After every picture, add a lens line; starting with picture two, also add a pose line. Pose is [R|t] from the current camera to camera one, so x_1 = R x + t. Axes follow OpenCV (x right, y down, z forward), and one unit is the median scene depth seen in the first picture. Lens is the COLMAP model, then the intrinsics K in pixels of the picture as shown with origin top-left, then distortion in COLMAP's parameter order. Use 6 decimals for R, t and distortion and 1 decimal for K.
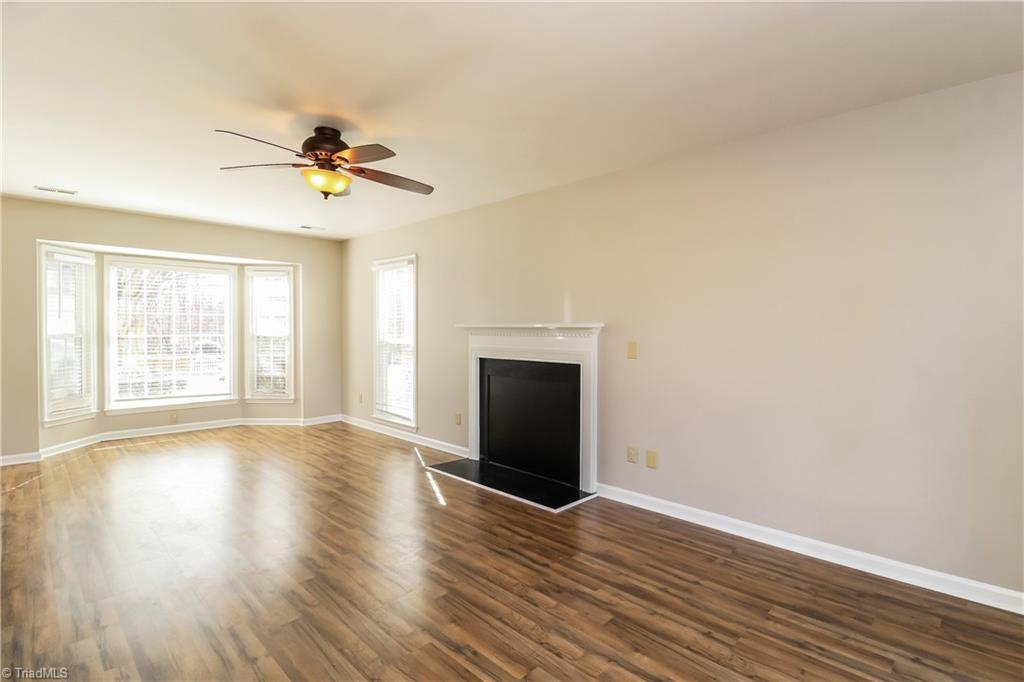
lens RADIAL K [[471.4, 0, 529.8], [0, 471.4, 320.2], [0, 0, 1]] dist [0.001353, -0.017601]
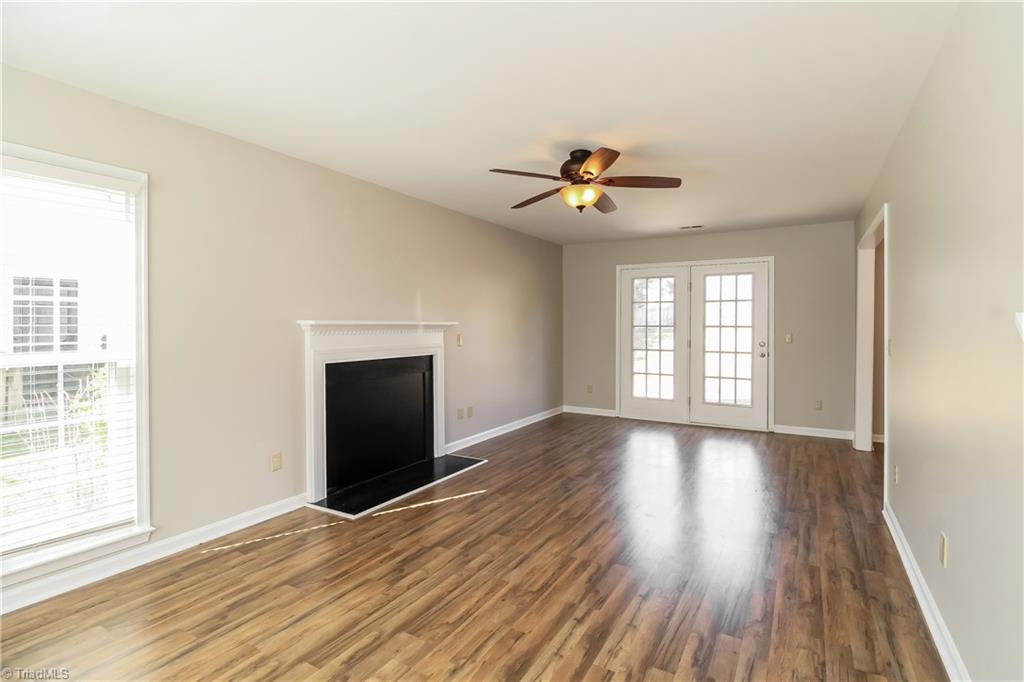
lens RADIAL K [[513.0, 0, 516.5], [0, 513.0, 324.9], [0, 0, 1]] dist [-0.004432, -0.001089]
pose [[-0.225826, -0.005958, 0.974149, -1.184648], [-0.022708, 0.999742, 0.000851, 0.011945], [-0.973903, -0.021929, -0.225903, 1.071456]]
